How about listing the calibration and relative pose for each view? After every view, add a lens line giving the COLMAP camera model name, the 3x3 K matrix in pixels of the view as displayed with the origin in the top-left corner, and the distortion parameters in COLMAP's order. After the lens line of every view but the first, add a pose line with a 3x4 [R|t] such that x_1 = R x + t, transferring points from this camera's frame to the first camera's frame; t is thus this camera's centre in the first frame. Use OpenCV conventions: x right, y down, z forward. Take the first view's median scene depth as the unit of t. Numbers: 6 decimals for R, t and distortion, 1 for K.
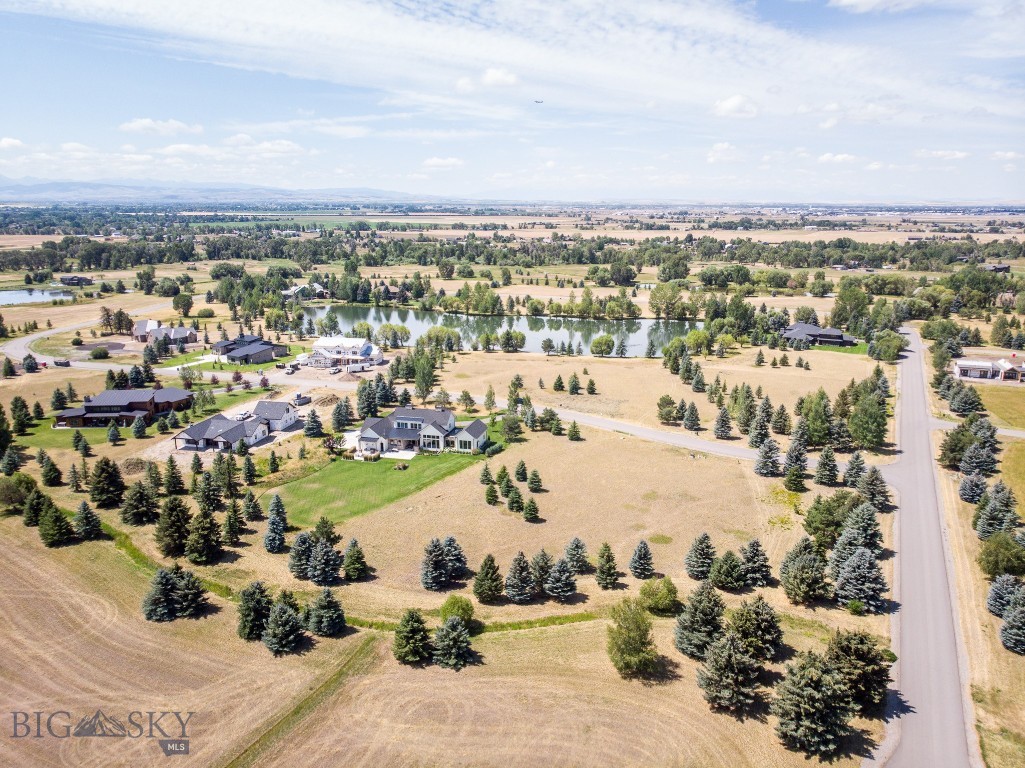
lens RADIAL K [[743.9, 0, 511.8], [0, 743.9, 384.3], [0, 0, 1]] dist [-0.002633, 0.001168]
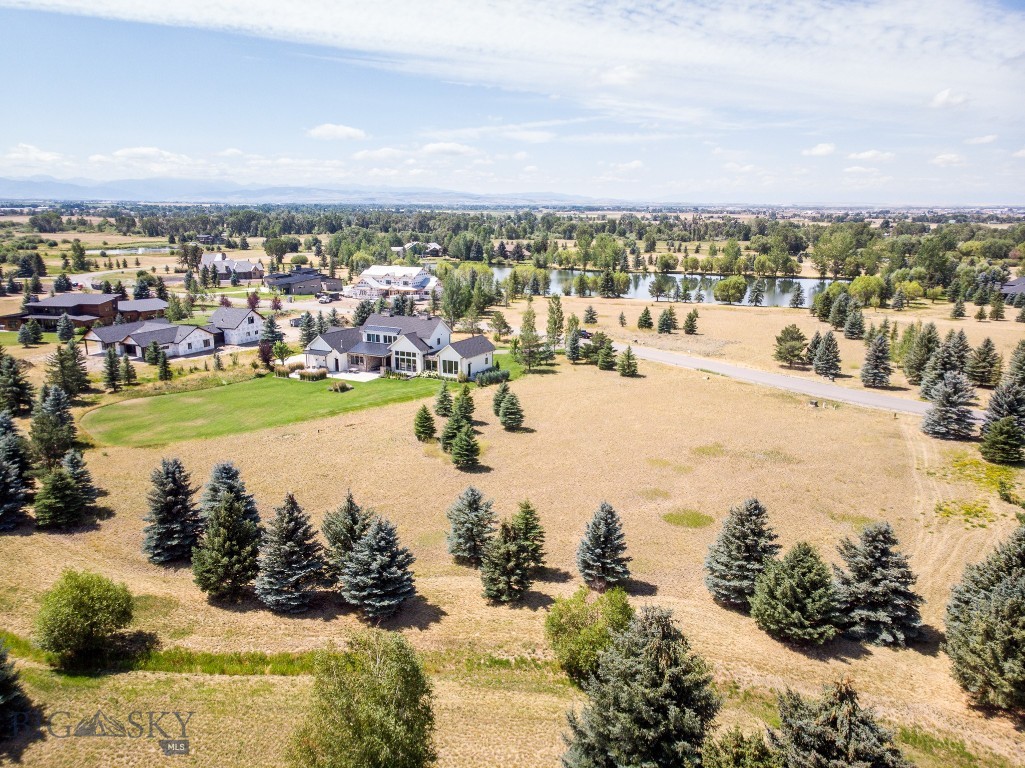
lens RADIAL K [[743.9, 0, 516.7], [0, 743.9, 389.0], [0, 0, 1]] dist [-0.002633, 0.001168]
pose [[0.973431, 0.056582, -0.221881, 0.141480], [-0.056384, 0.998383, 0.007232, 0.092061], [0.221932, 0.005470, 0.975047, 0.364281]]
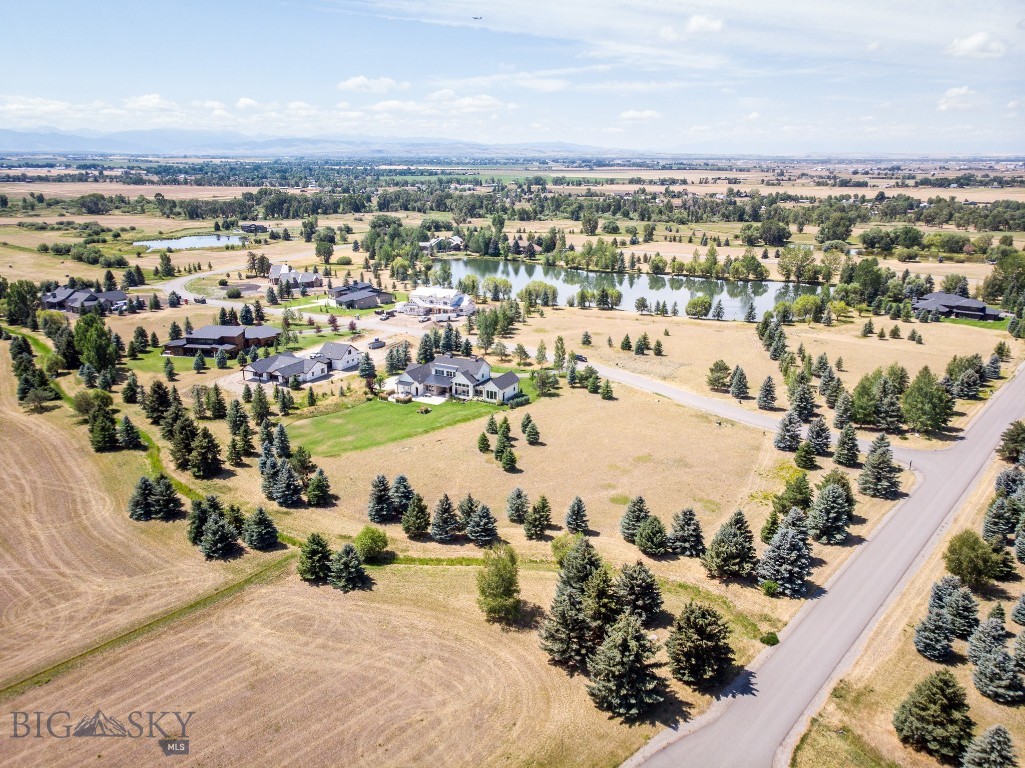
lens RADIAL K [[743.9, 0, 516.7], [0, 743.9, 382.2], [0, 0, 1]] dist [-0.002633, 0.001168]
pose [[0.970590, 0.068812, -0.230695, 0.205444], [-0.056120, 0.996550, 0.061141, -0.001099], [0.234106, -0.046396, 0.971103, 0.008457]]
